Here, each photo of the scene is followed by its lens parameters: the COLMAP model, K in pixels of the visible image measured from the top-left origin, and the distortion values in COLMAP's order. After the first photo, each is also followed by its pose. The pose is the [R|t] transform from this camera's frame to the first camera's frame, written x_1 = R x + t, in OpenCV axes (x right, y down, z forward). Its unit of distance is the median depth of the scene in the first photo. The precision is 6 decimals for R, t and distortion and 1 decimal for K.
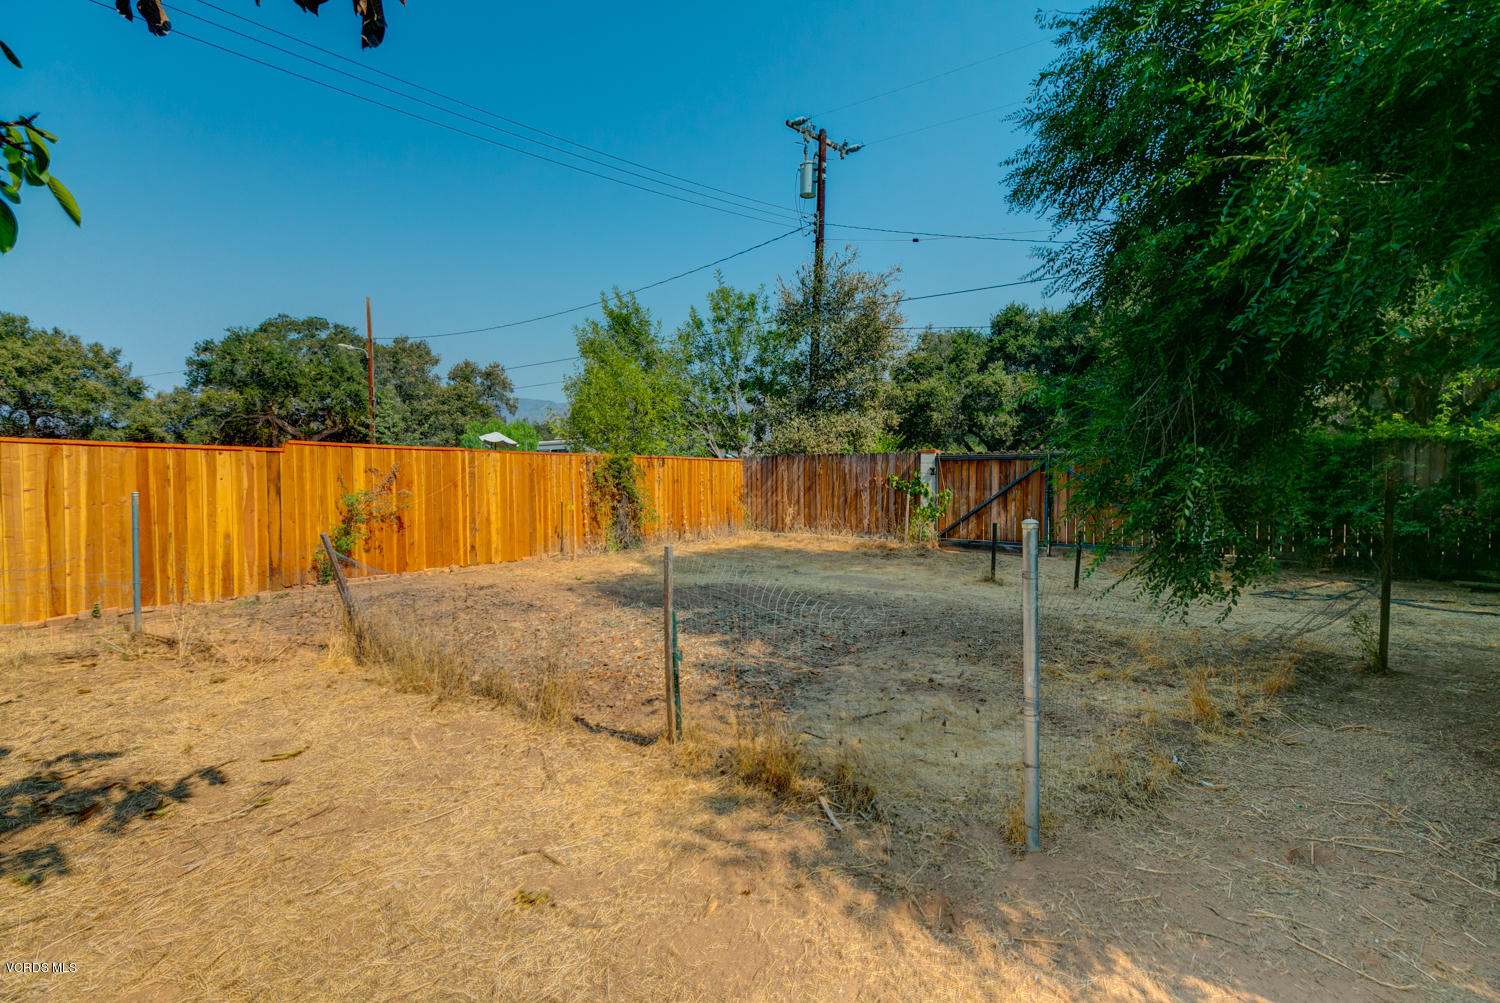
lens RADIAL K [[703.5, 0, 750.0], [0, 703.5, 501.5], [0, 0, 1]] dist [0.023279, 0.000352]
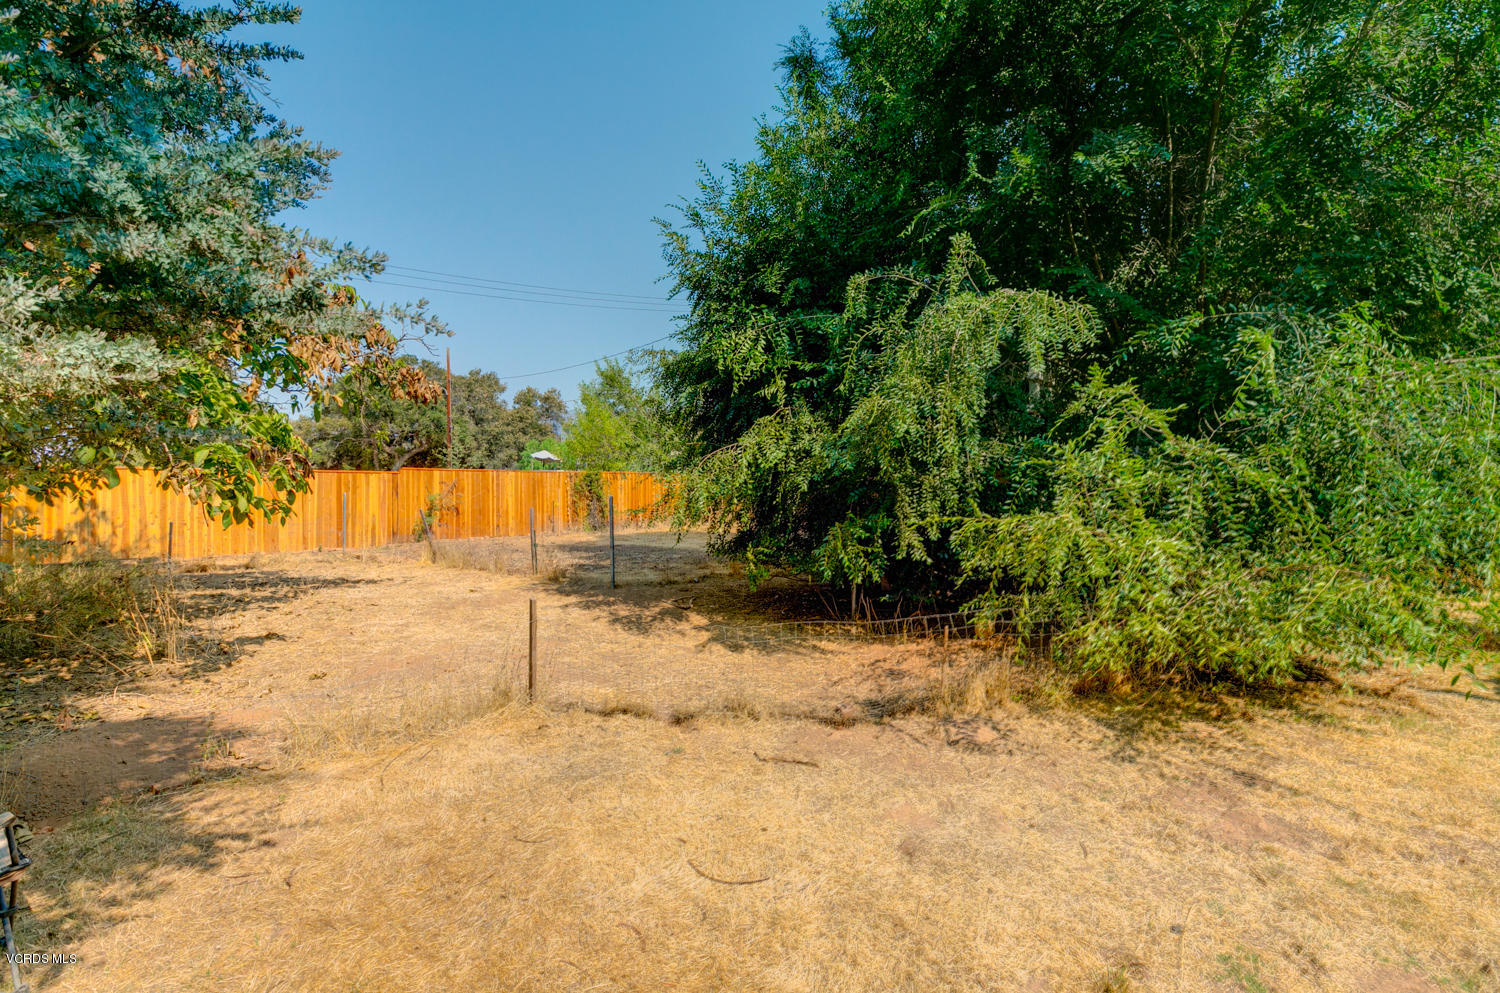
lens RADIAL K [[691.6, 0, 750.0], [0, 691.6, 496.5], [0, 0, 1]] dist [0.000891, -0.000259]
pose [[0.996434, -0.003838, -0.084288, 0.085760], [0.002163, 0.999798, -0.019961, 0.006201], [0.084347, 0.019708, 0.996242, -0.150162]]
